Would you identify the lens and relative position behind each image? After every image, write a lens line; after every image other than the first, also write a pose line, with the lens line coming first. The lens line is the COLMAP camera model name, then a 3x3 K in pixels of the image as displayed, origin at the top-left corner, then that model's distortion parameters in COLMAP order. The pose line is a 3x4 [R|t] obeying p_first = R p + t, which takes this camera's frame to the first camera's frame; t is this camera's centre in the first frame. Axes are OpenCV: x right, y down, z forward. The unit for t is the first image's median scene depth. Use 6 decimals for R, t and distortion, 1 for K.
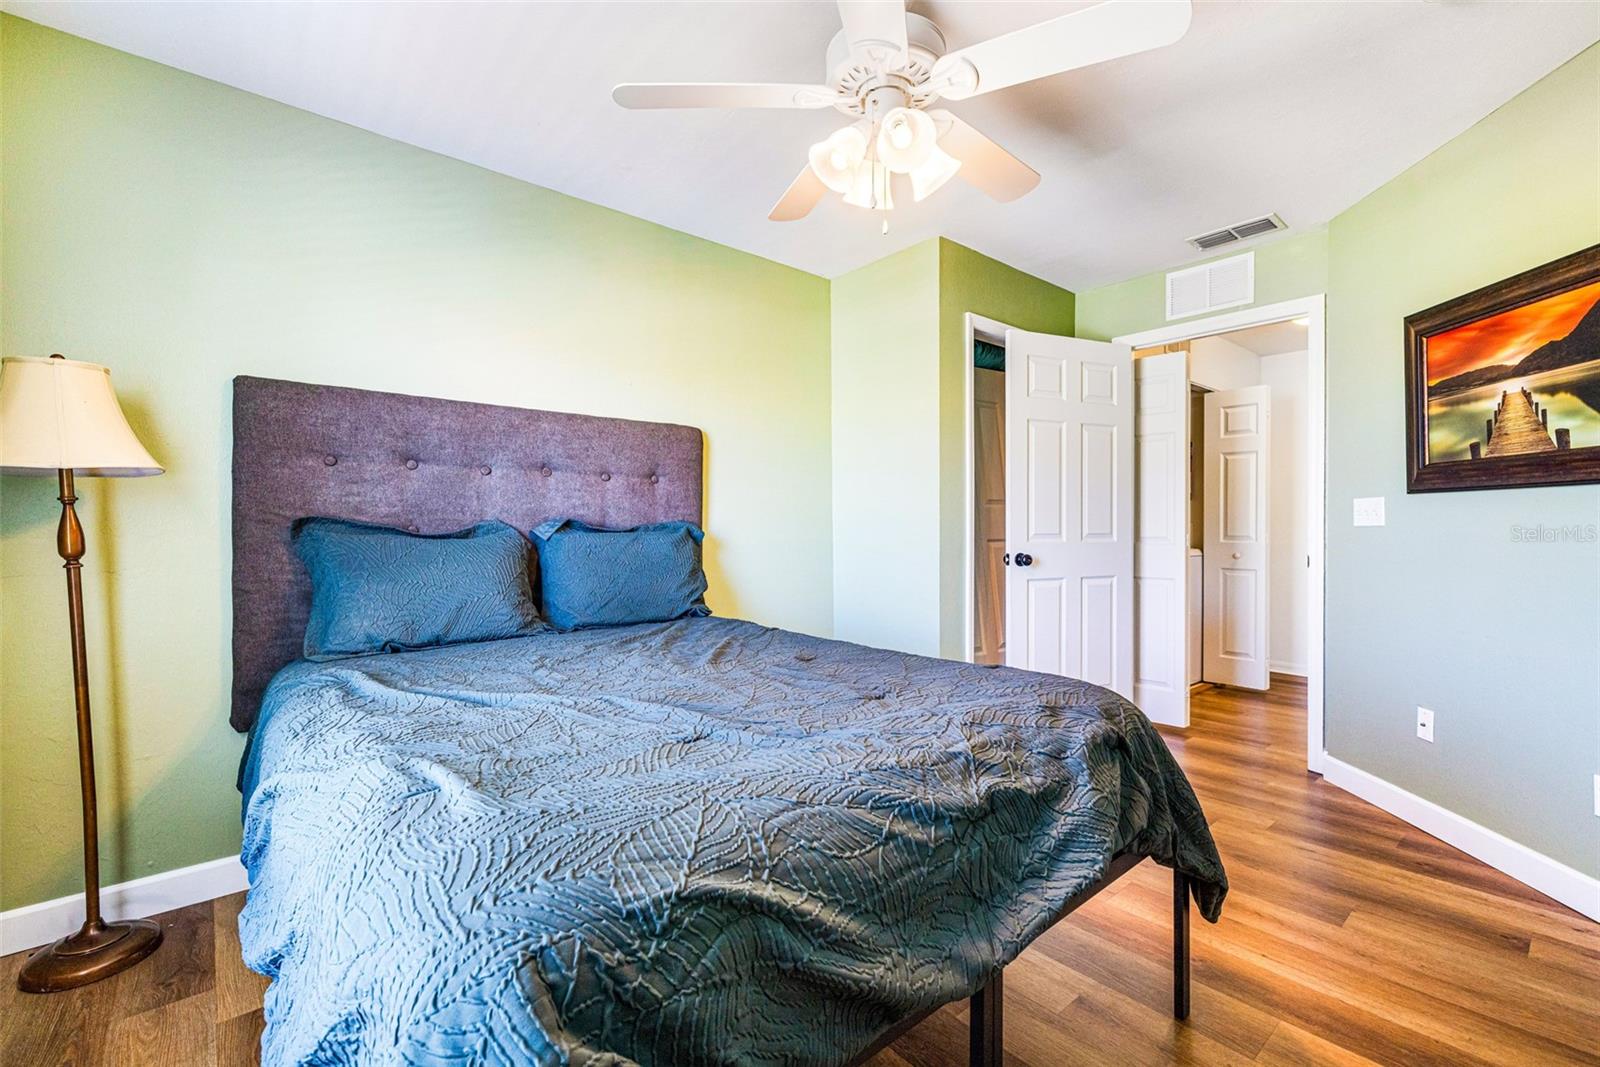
lens RADIAL K [[692.6, 0, 800.0], [0, 692.6, 533.5], [0, 0, 1]] dist [0.000448, 0.000173]
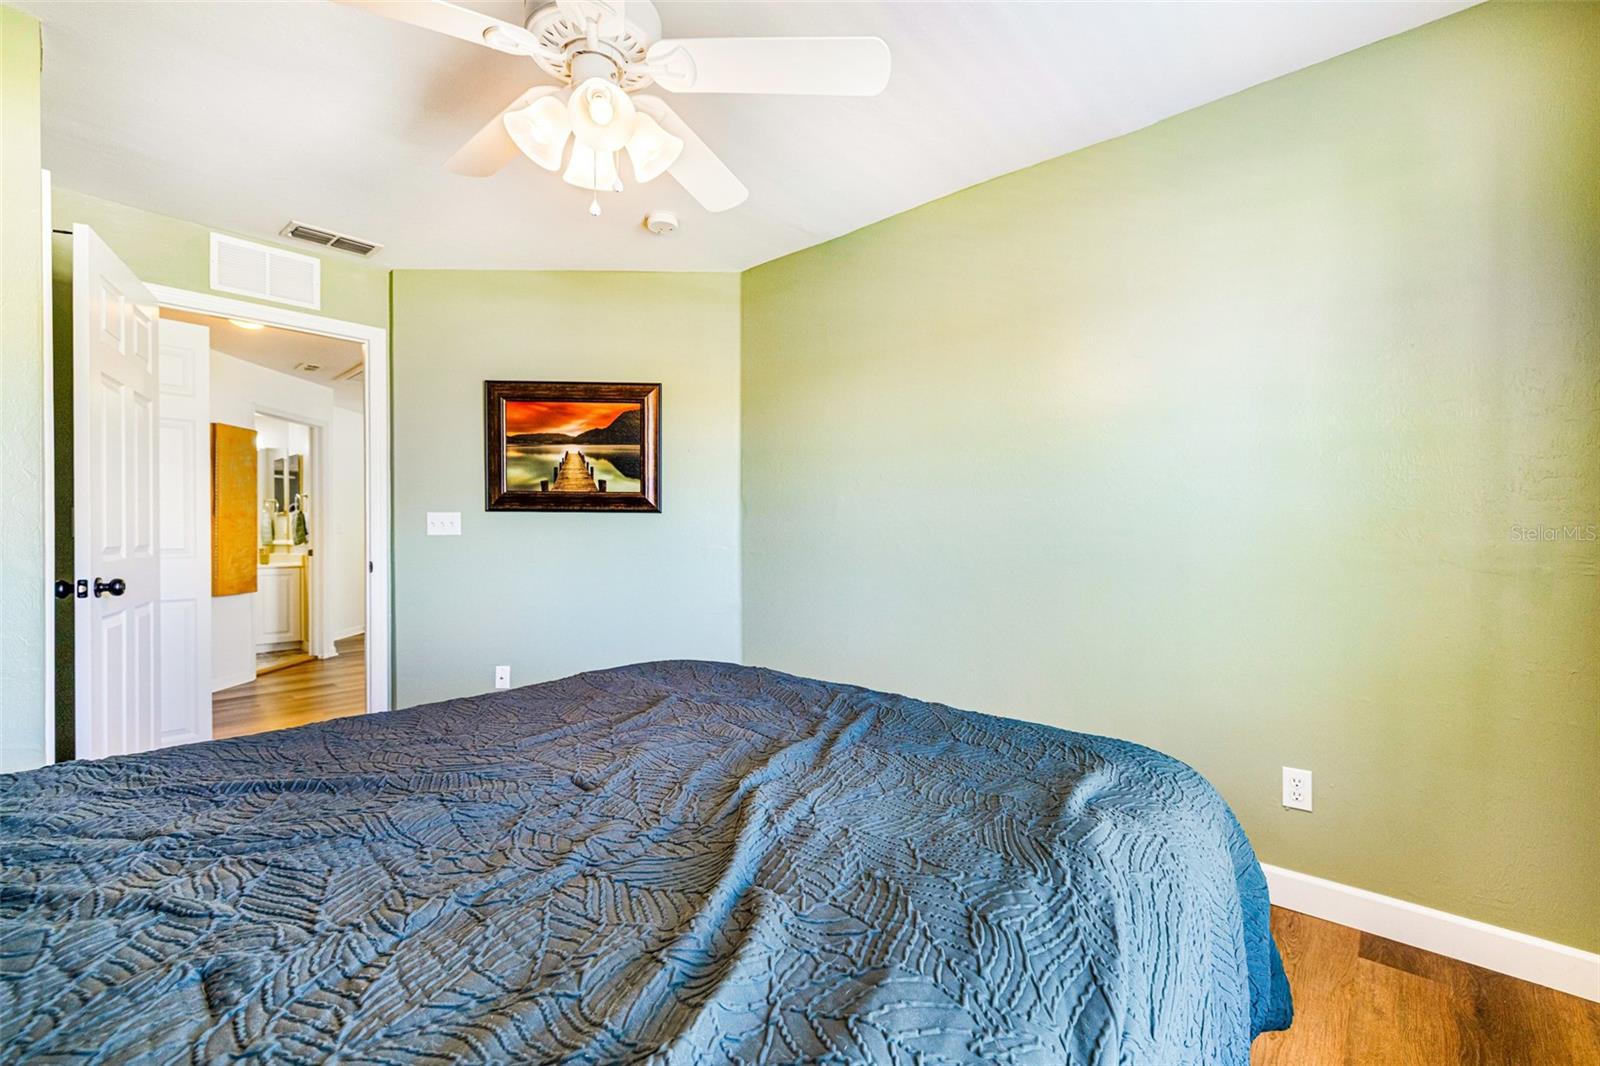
lens RADIAL K [[692.6, 0, 800.0], [0, 692.6, 533.0], [0, 0, 1]] dist [0.000448, 0.000173]
pose [[-0.130265, 0.000567, 0.991479, -0.607085], [0.007991, 0.999968, 0.000478, -0.012271], [-0.991447, 0.007985, -0.130265, 0.641057]]
